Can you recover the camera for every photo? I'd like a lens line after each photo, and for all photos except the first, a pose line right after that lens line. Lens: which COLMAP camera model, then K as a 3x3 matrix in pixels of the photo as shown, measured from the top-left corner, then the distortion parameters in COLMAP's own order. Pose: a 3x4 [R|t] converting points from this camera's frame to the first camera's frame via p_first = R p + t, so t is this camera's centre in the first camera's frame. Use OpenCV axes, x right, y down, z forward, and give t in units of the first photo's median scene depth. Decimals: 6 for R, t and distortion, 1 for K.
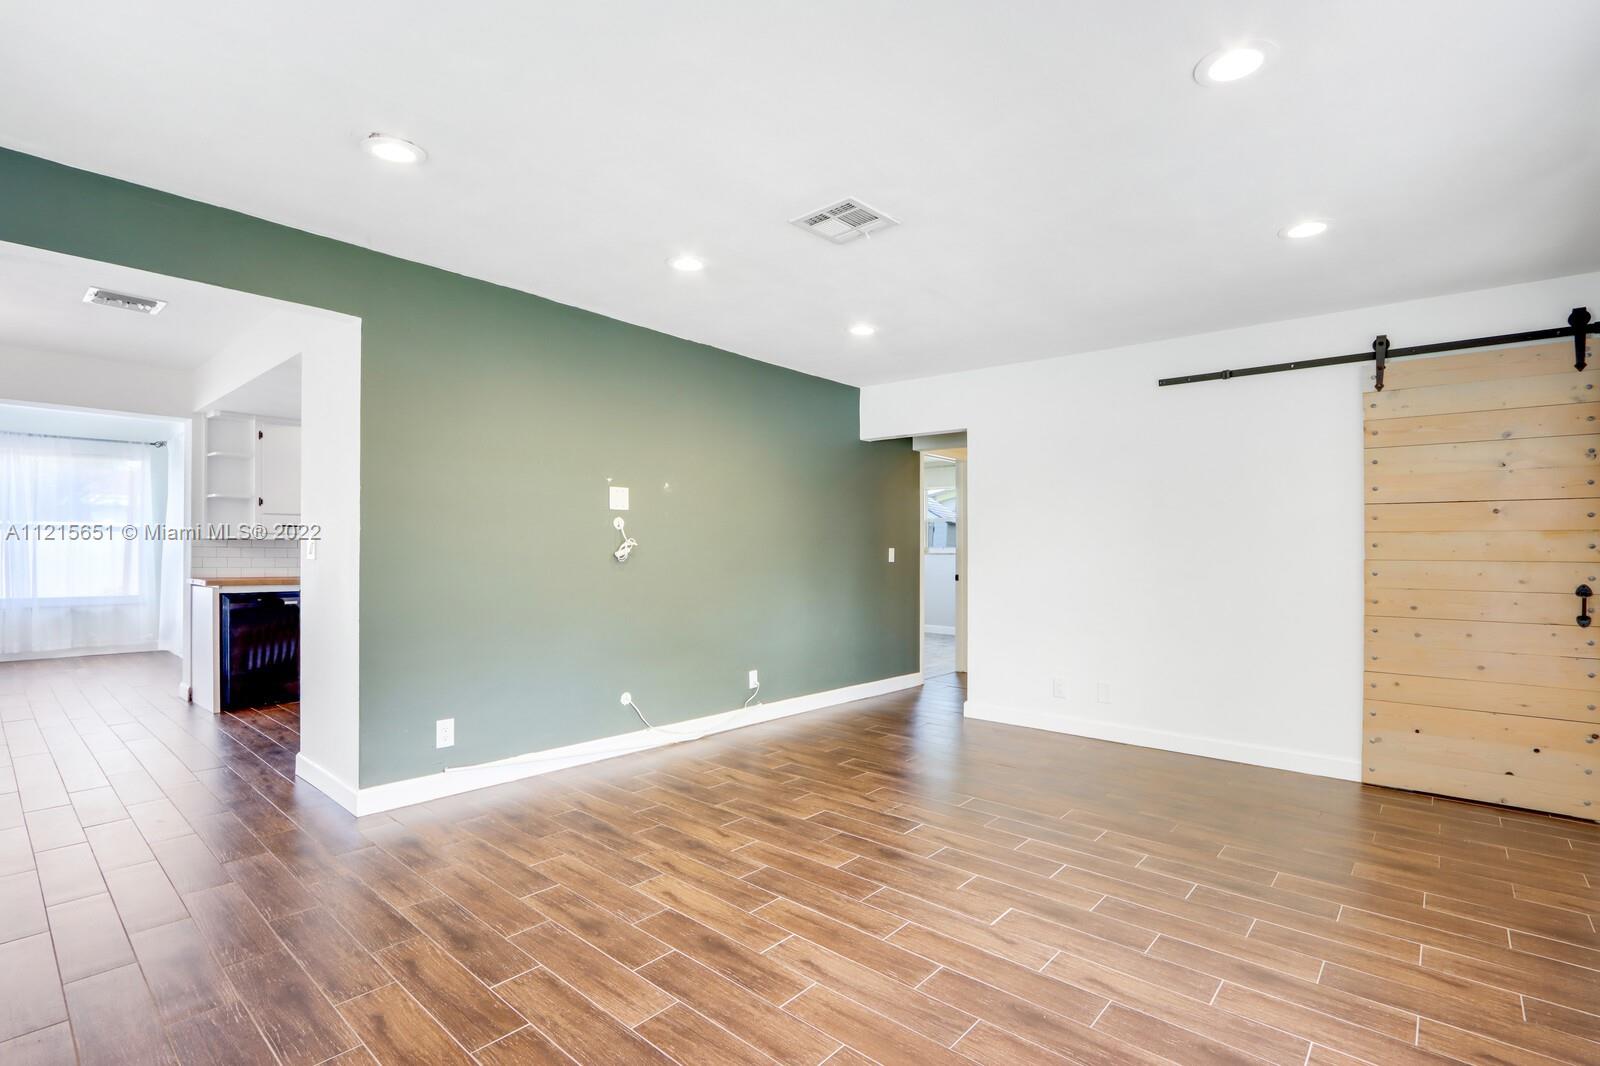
lens RADIAL K [[743.5, 0, 794.9], [0, 743.5, 548.9], [0, 0, 1]] dist [-0.013507, 0.000519]
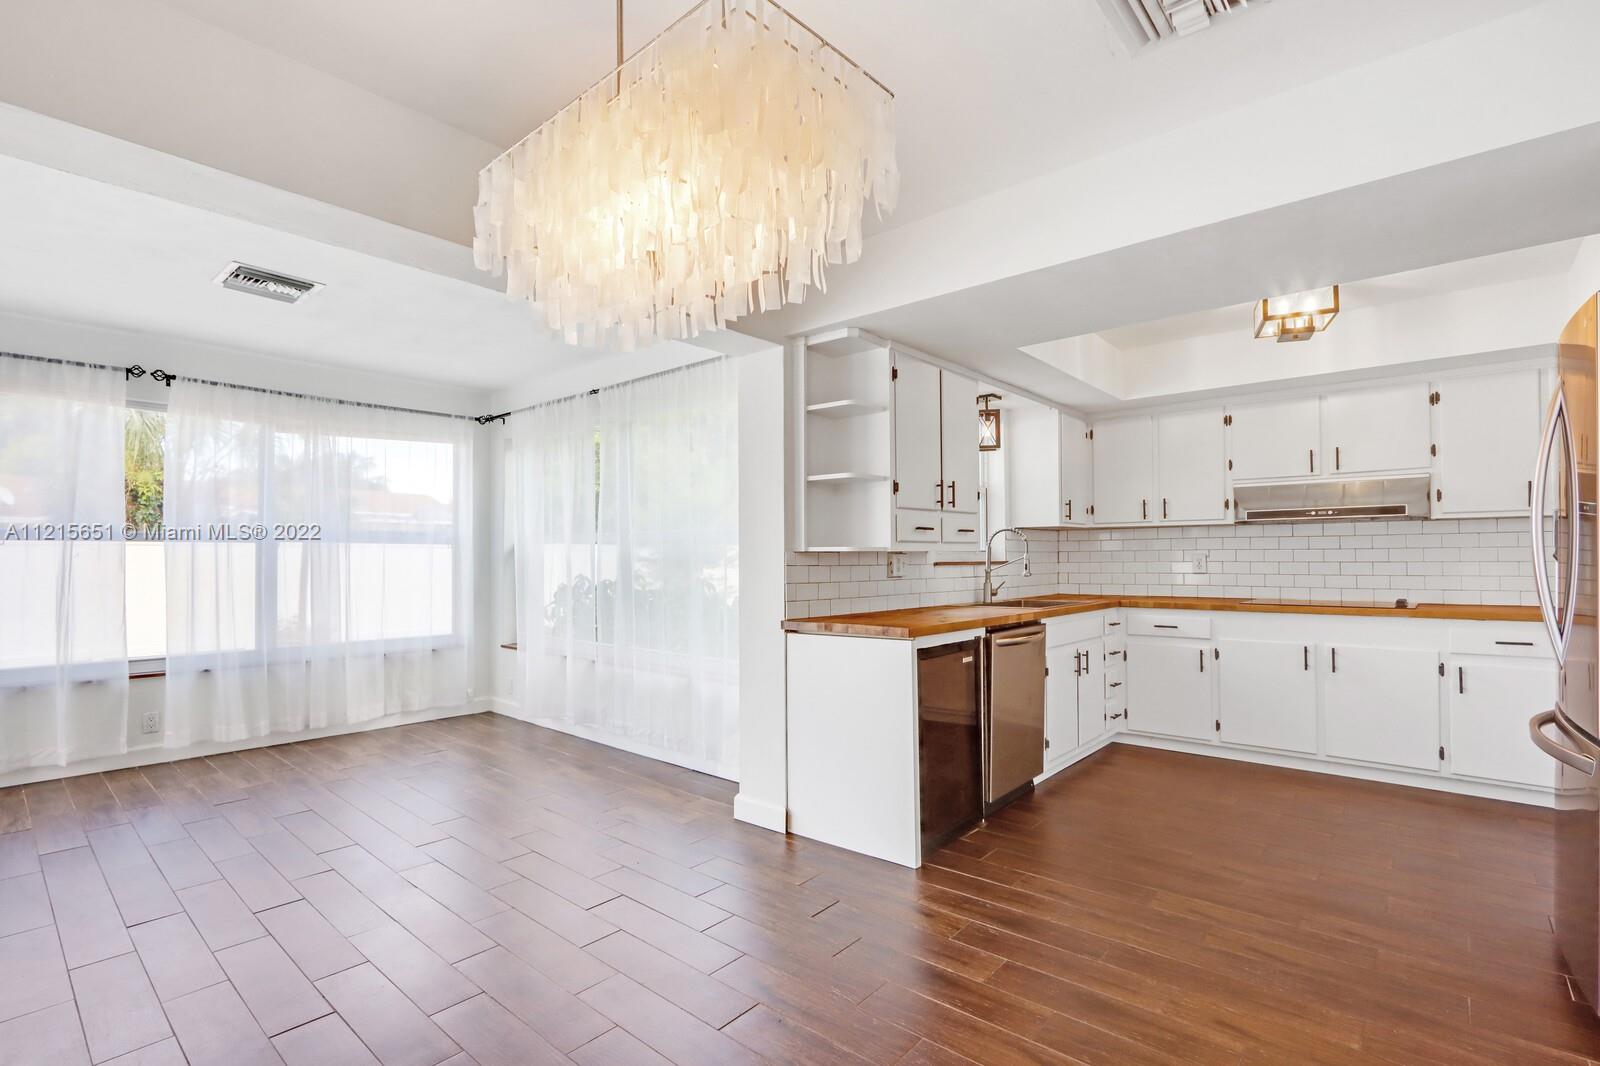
lens RADIAL K [[750.6, 0, 793.7], [0, 750.6, 544.6], [0, 0, 1]] dist [-0.013962, 0.000766]
pose [[0.999925, -0.011728, -0.003560, -0.791990], [0.011662, 0.999773, -0.017827, -0.008761], [0.003768, 0.017784, 0.999835, 0.400115]]
